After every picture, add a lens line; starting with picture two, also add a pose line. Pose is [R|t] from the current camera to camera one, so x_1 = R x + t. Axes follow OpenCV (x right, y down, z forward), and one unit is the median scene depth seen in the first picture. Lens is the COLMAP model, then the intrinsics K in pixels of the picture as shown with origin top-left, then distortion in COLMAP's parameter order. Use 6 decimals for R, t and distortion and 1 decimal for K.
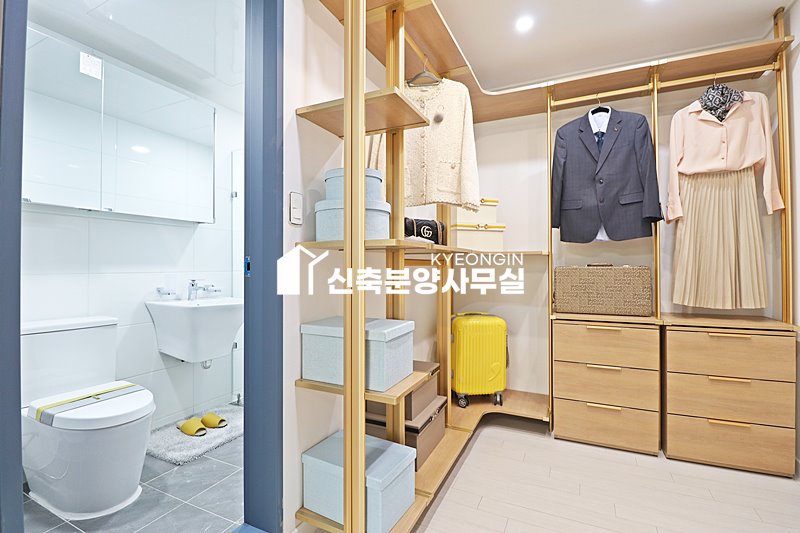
lens RADIAL K [[369.2, 0, 399.6], [0, 369.2, 262.5], [0, 0, 1]] dist [-0.002472, -0.012115]
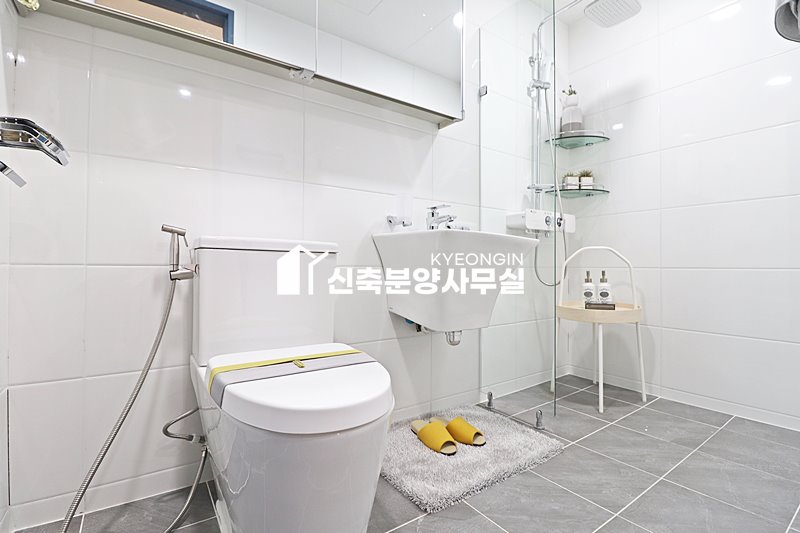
lens RADIAL K [[369.2, 0, 399.6], [0, 369.2, 262.5], [0, 0, 1]] dist [-0.002472, -0.012115]
pose [[0.870967, 0.000952, -0.491341, -0.345283], [-0.003432, 0.999986, -0.004145, 0.175576], [0.491330, 0.005297, 0.870957, 0.474696]]
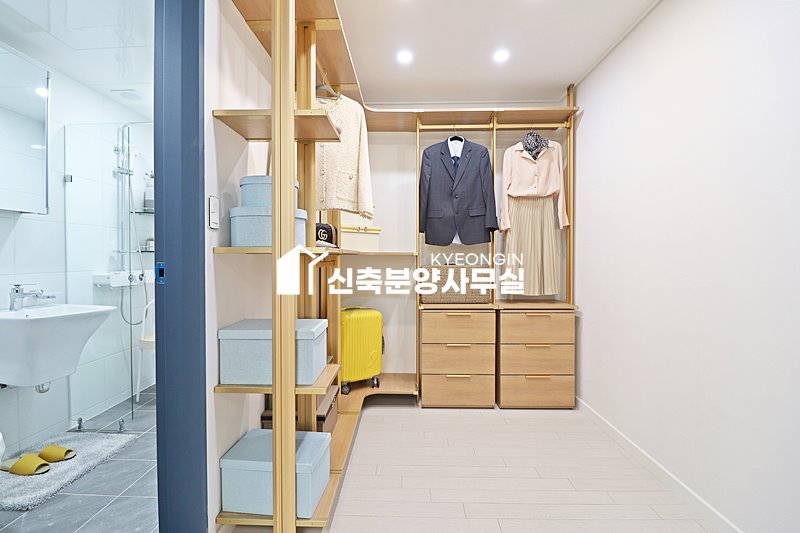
lens RADIAL K [[372.3, 0, 397.3], [0, 372.3, 263.2], [0, 0, 1]] dist [-0.009817, -0.006374]
pose [[0.910396, -0.004738, 0.413711, -0.165998], [-0.004998, 0.999736, 0.022447, -0.024830], [-0.413708, -0.022503, 0.910132, -0.068602]]
